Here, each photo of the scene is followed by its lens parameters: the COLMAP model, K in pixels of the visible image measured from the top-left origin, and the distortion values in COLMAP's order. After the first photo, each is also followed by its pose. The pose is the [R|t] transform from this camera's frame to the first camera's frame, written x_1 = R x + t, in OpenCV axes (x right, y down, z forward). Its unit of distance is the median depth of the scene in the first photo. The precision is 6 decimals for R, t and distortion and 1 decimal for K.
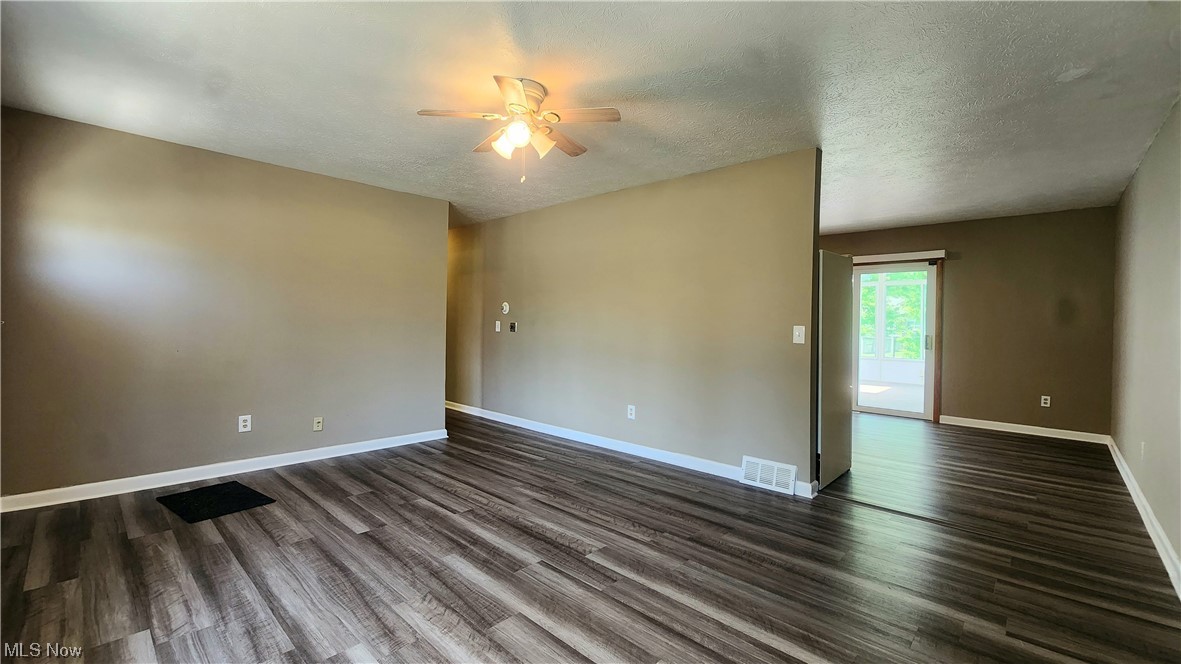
lens RADIAL K [[486.7, 0, 586.1], [0, 486.7, 329.9], [0, 0, 1]] dist [0.000688, -0.000436]
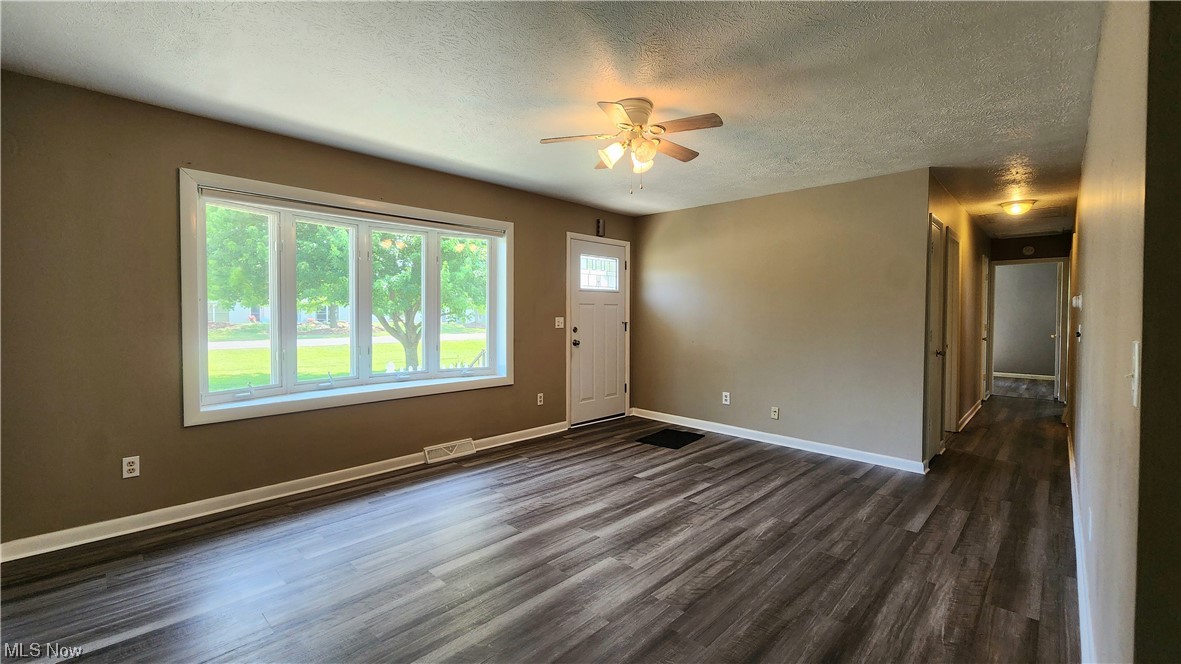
lens RADIAL K [[486.7, 0, 585.8], [0, 486.7, 327.7], [0, 0, 1]] dist [0.000688, -0.000436]
pose [[-0.012423, 0.013326, -0.999834, 0.830186], [-0.022252, 0.999660, 0.013600, -0.015725], [0.999675, 0.022418, -0.012122, 0.795850]]
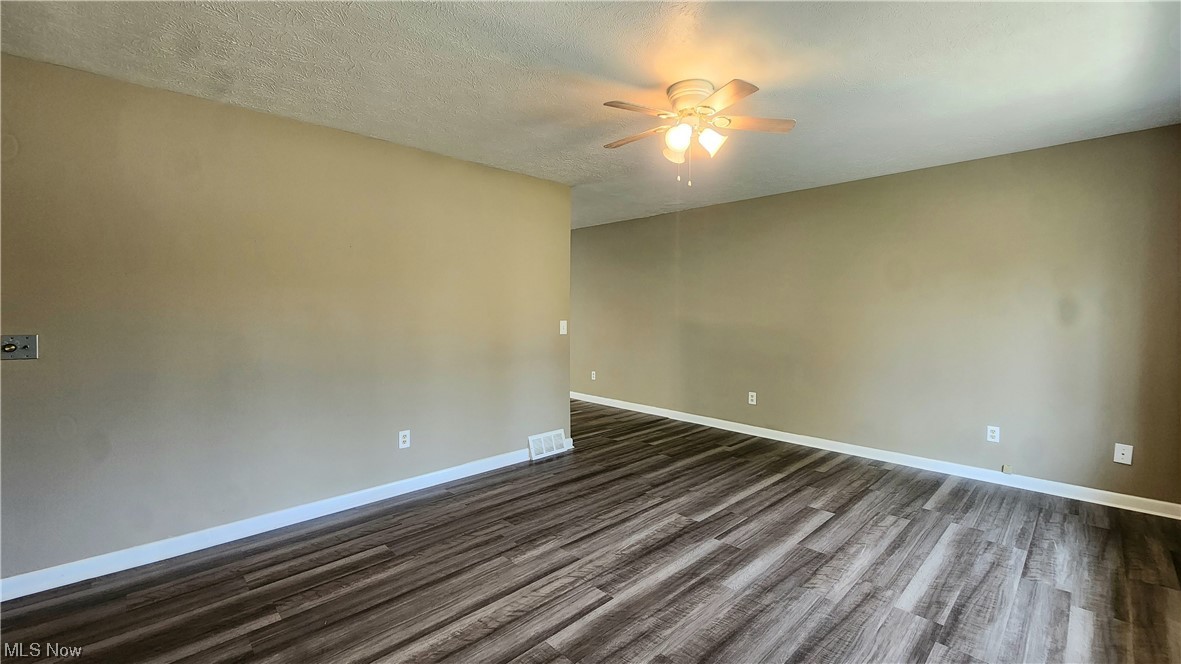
lens RADIAL K [[486.7, 0, 591.3], [0, 486.7, 329.1], [0, 0, 1]] dist [0.000688, -0.000436]
pose [[0.040779, -0.053050, 0.997759, -0.983087], [0.017953, 0.998467, 0.052354, -0.060186], [-0.999007, 0.015778, 0.041669, 1.007940]]
